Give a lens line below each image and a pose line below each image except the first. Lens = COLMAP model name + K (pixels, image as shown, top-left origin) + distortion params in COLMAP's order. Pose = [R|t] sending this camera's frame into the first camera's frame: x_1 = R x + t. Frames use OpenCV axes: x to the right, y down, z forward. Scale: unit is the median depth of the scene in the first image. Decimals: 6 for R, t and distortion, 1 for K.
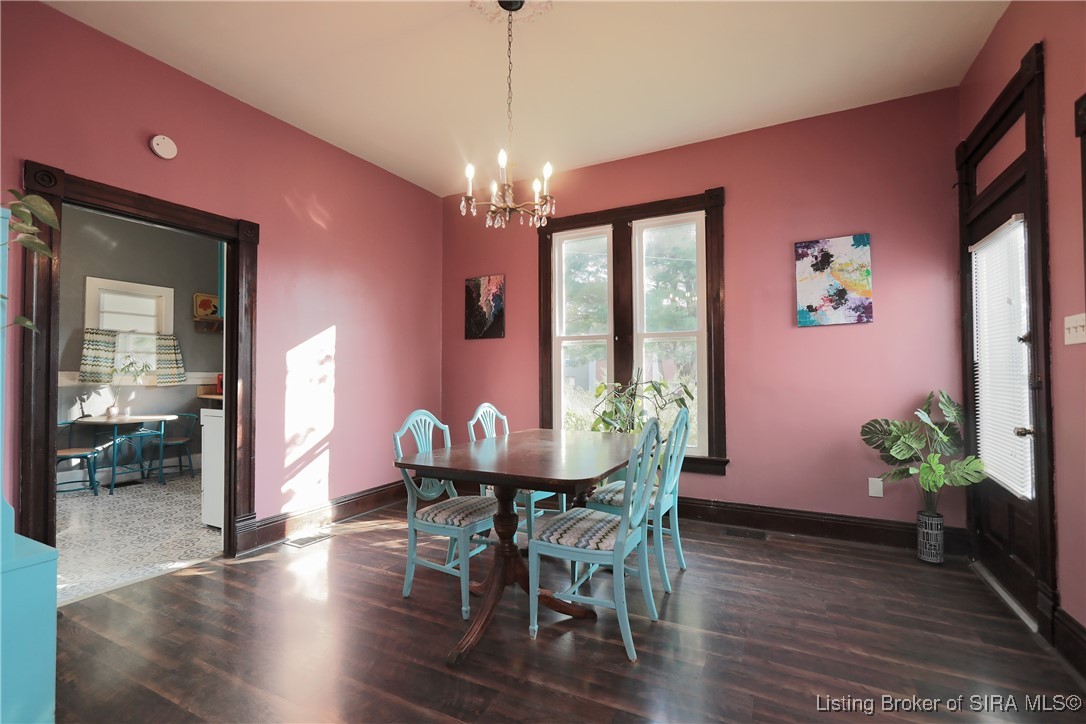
lens RADIAL K [[480.8, 0, 537.1], [0, 480.8, 362.6], [0, 0, 1]] dist [-0.003301, 0.000133]
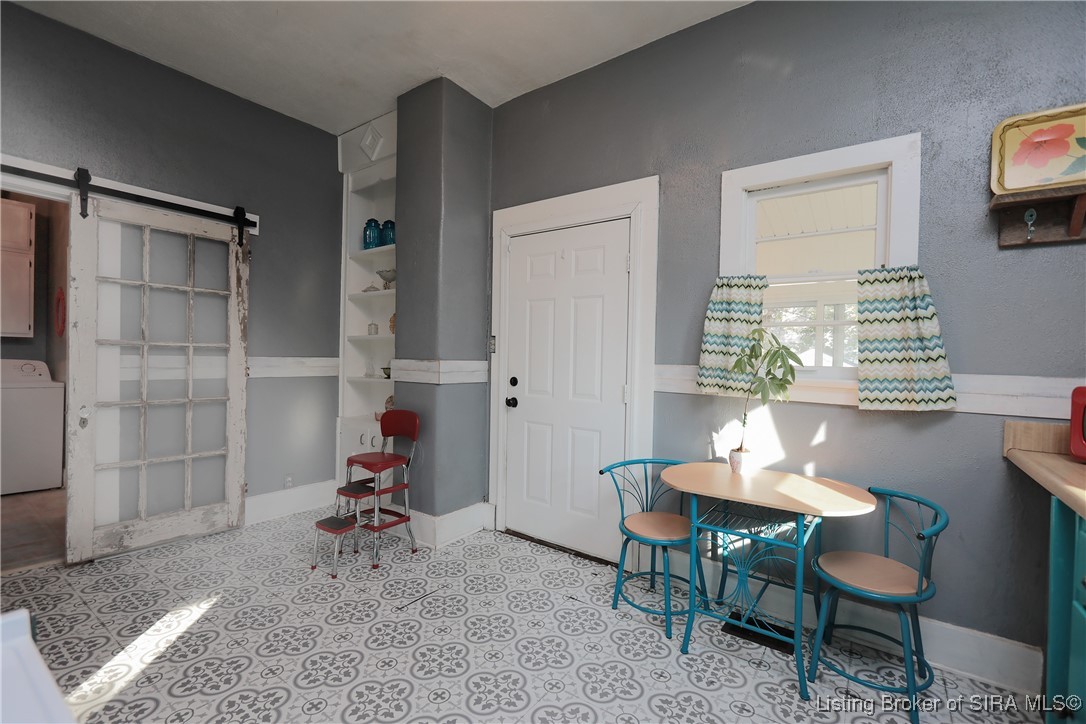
lens RADIAL K [[480.8, 0, 537.1], [0, 480.8, 362.6], [0, 0, 1]] dist [-0.003301, 0.000133]
pose [[-0.146142, 0.010081, -0.989212, -0.380827], [-0.000359, 0.999947, 0.010244, 0.009098], [0.989264, 0.001852, -0.146131, 0.798663]]
